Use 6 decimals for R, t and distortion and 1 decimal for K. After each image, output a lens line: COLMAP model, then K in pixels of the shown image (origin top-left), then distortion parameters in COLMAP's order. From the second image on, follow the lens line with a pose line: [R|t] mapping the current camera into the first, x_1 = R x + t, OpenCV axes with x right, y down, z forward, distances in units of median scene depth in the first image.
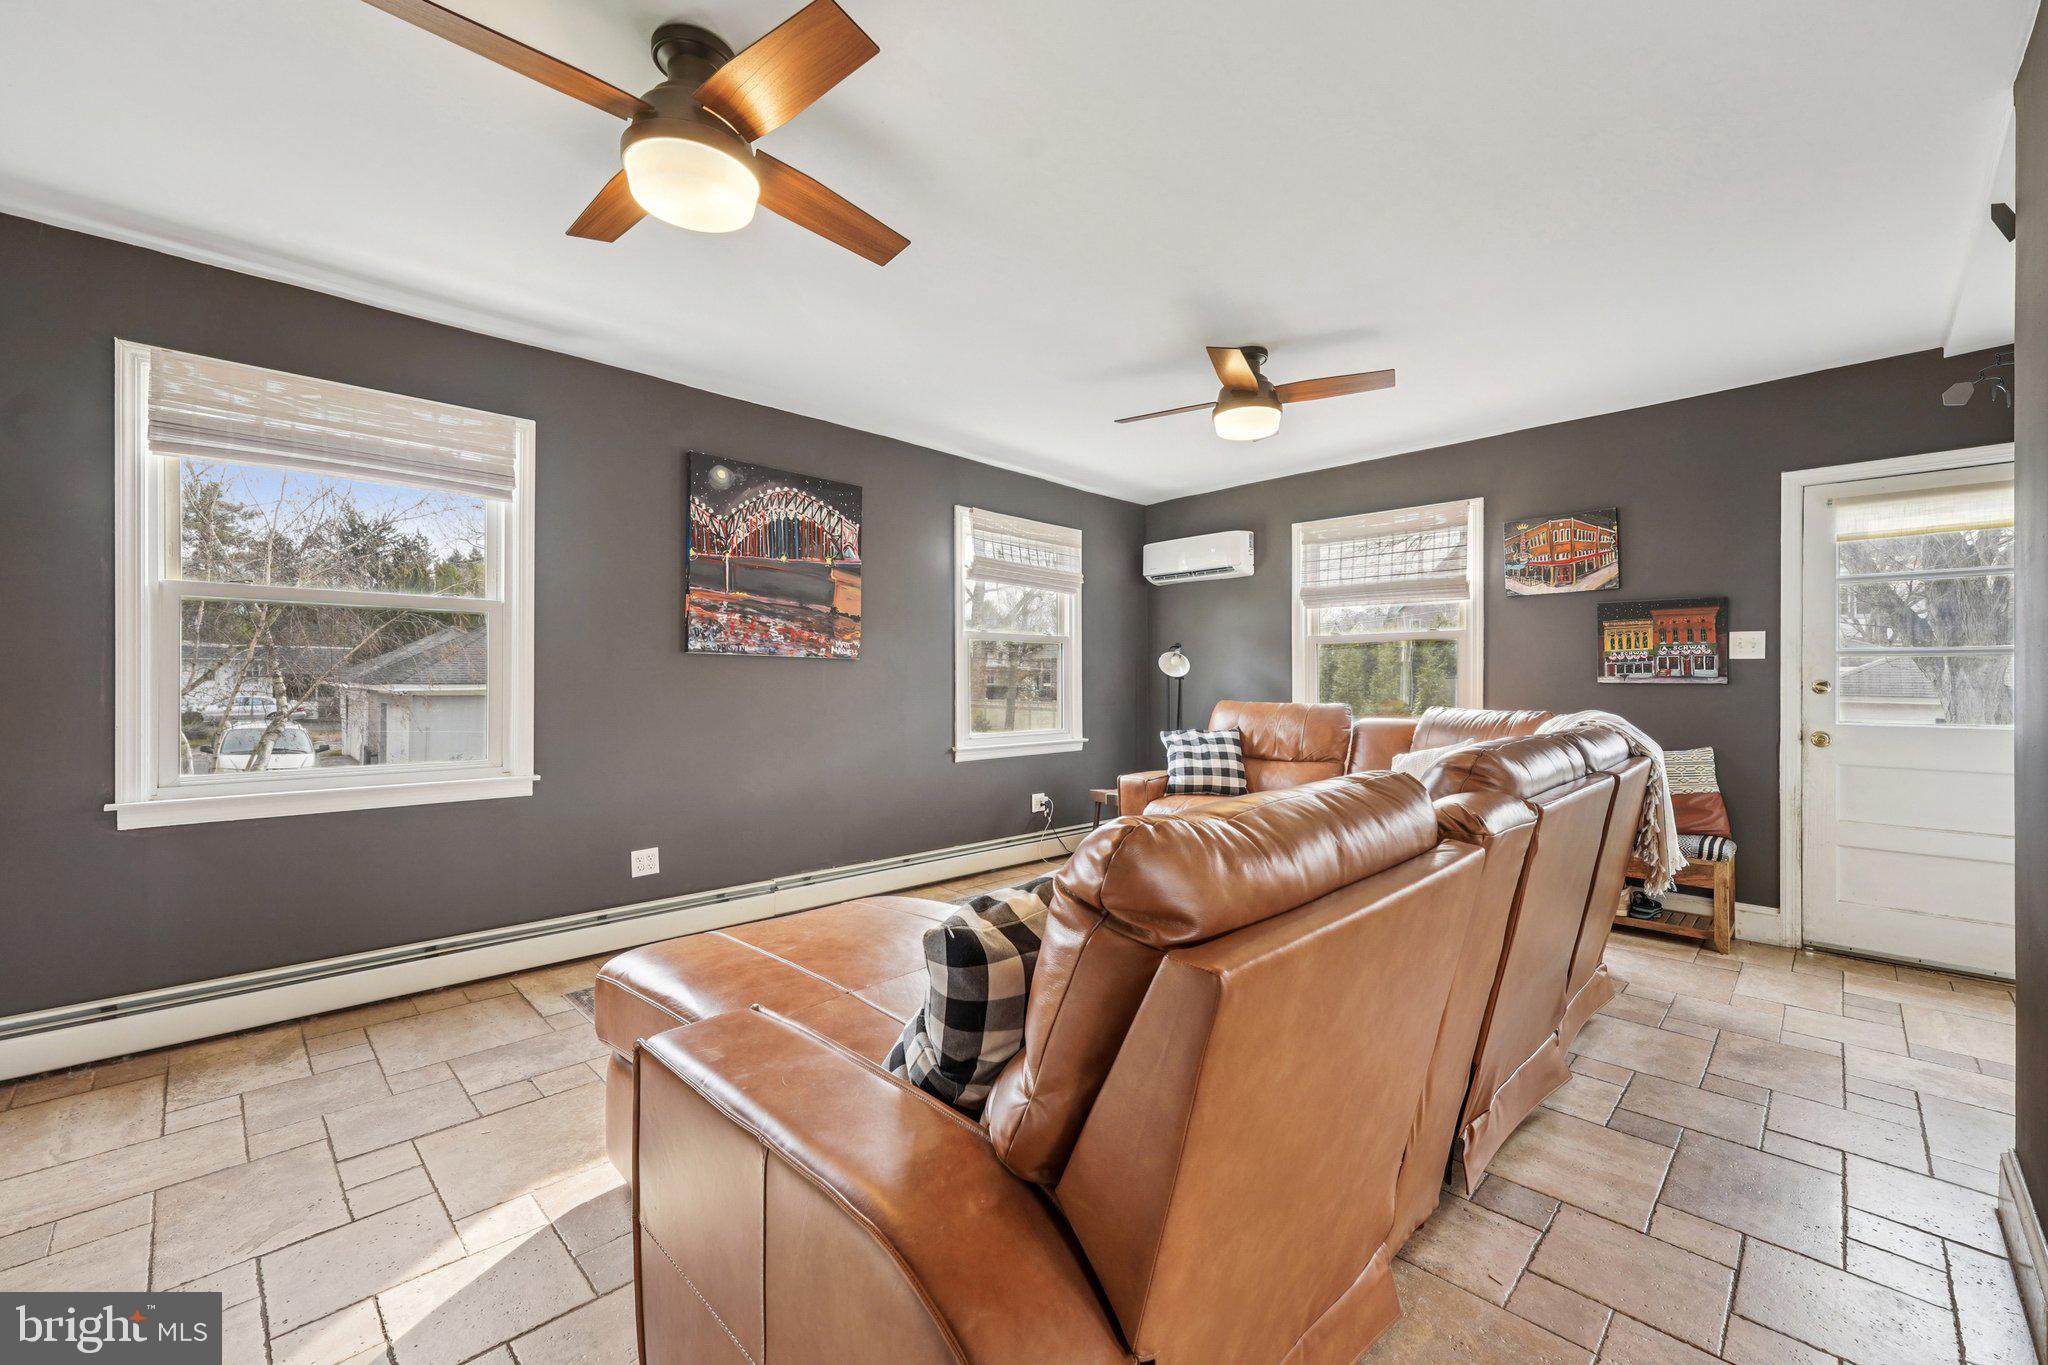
lens RADIAL K [[837.1, 0, 1024.9], [0, 837.1, 675.4], [0, 0, 1]] dist [-0.001889, -0.000574]
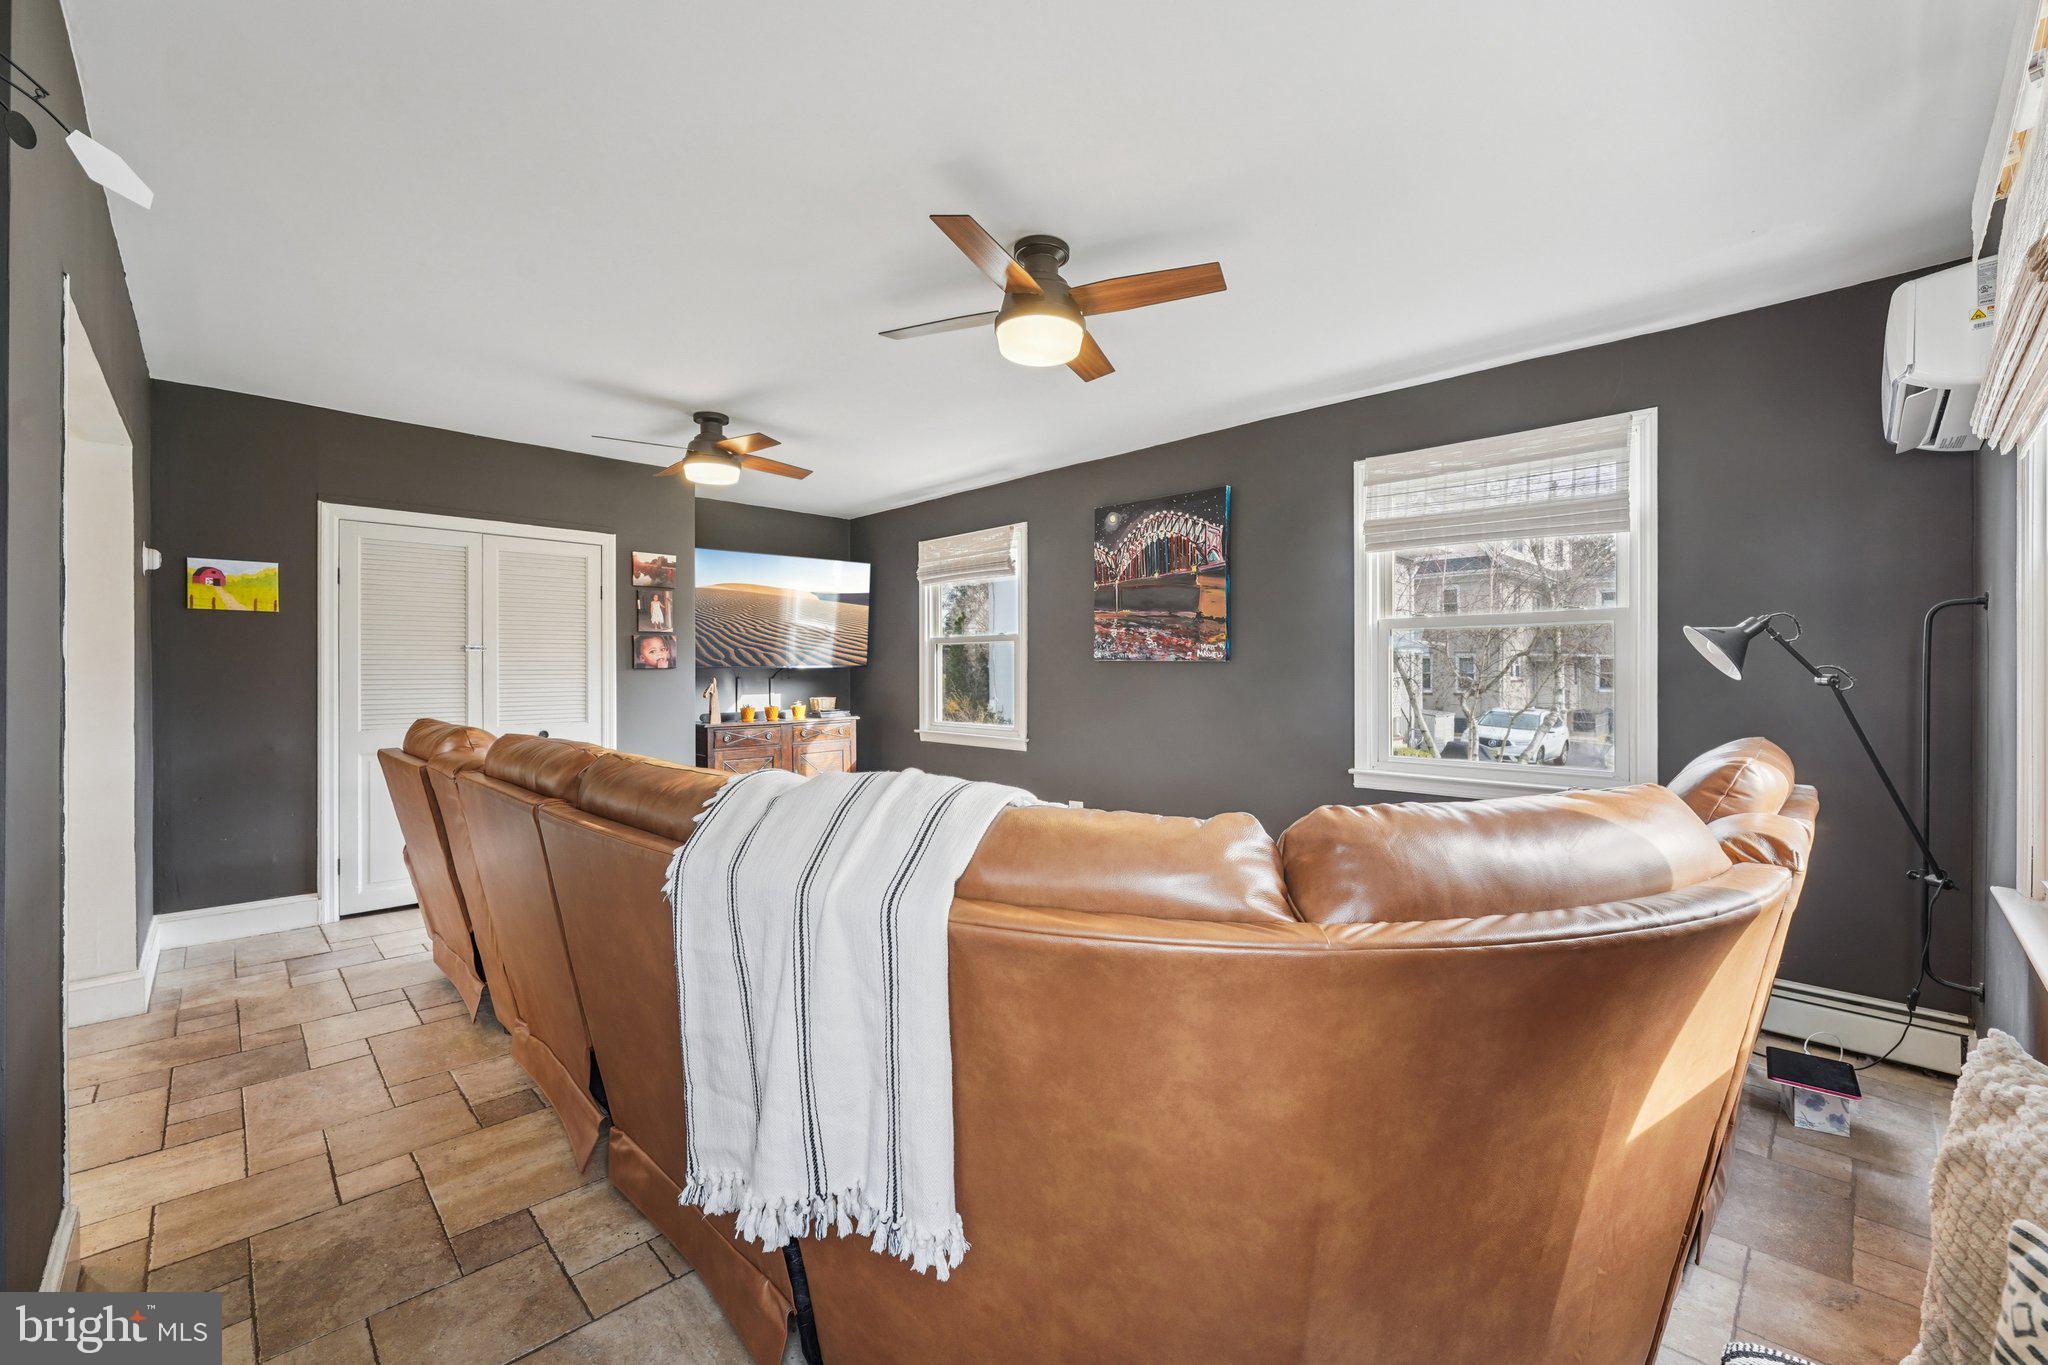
lens RADIAL K [[837.1, 0, 1030.4], [0, 837.1, 680.6], [0, 0, 1]] dist [-0.001889, -0.000574]
pose [[-0.018367, -0.005562, -0.999816, 0.816387], [-0.008400, 0.999950, -0.005408, 0.011089], [0.999796, 0.008299, -0.018413, 0.811896]]
